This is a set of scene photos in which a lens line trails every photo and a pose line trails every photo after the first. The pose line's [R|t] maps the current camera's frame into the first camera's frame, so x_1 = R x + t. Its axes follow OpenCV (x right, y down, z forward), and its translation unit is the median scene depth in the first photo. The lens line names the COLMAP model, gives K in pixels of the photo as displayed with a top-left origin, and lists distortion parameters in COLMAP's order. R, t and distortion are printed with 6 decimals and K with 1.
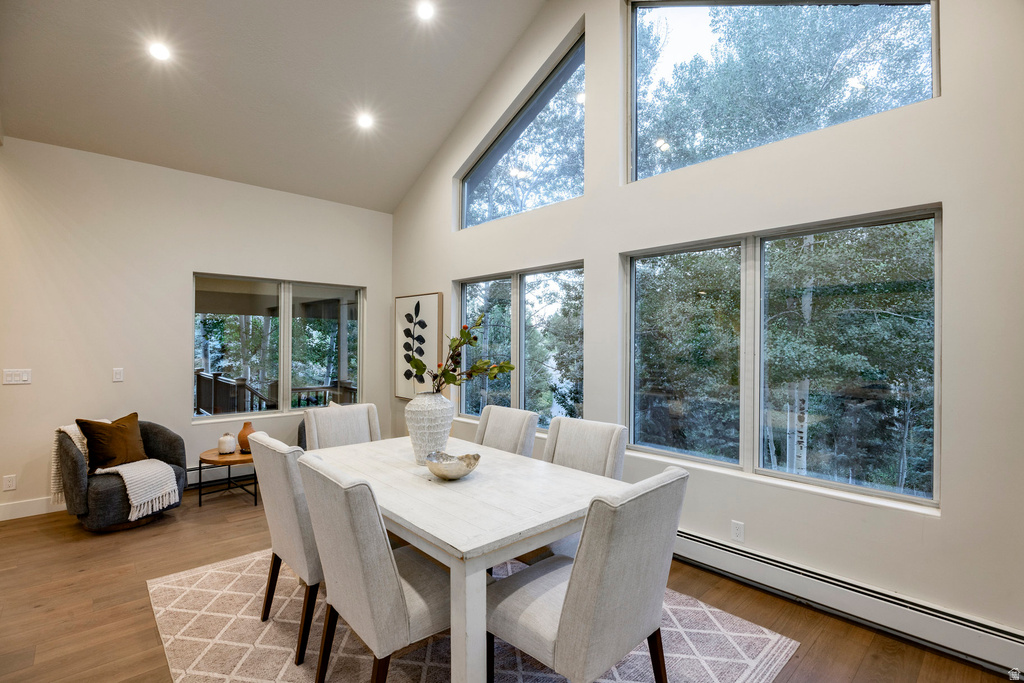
lens RADIAL K [[476.5, 0, 510.5], [0, 476.5, 340.0], [0, 0, 1]] dist [-0.001996, -0.000378]
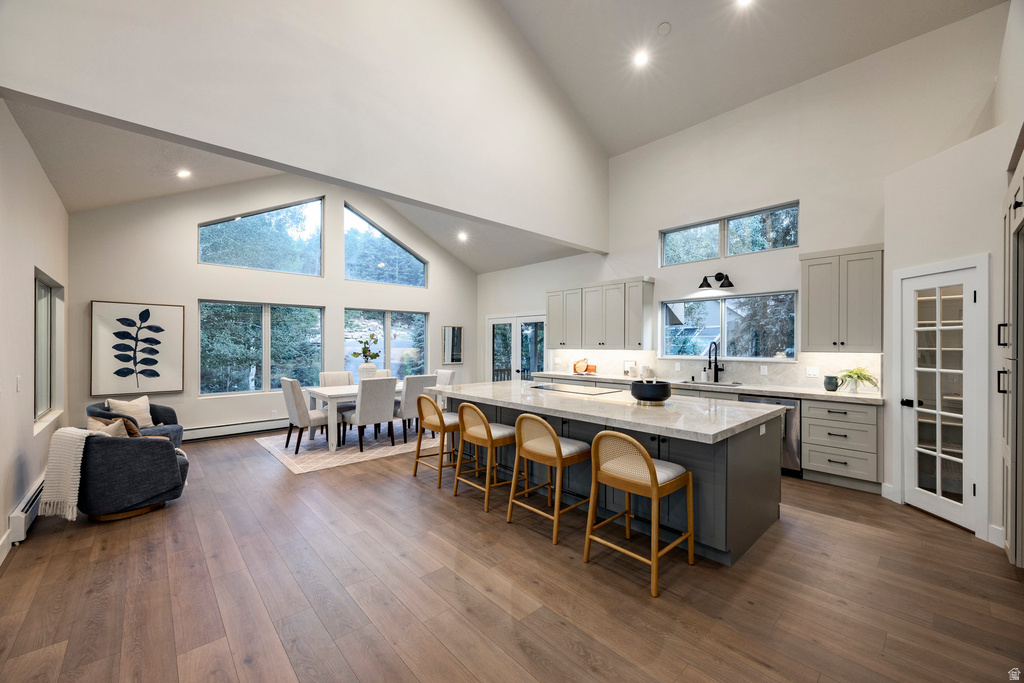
lens RADIAL K [[397.7, 0, 511.9], [0, 397.7, 345.9], [0, 0, 1]] dist [-0.003343, 0.000064]
pose [[-0.000982, -0.007920, 0.999968, -1.180705], [-0.005902, 0.999951, 0.007914, -0.002690], [-0.999982, -0.005894, -0.001029, 0.086822]]
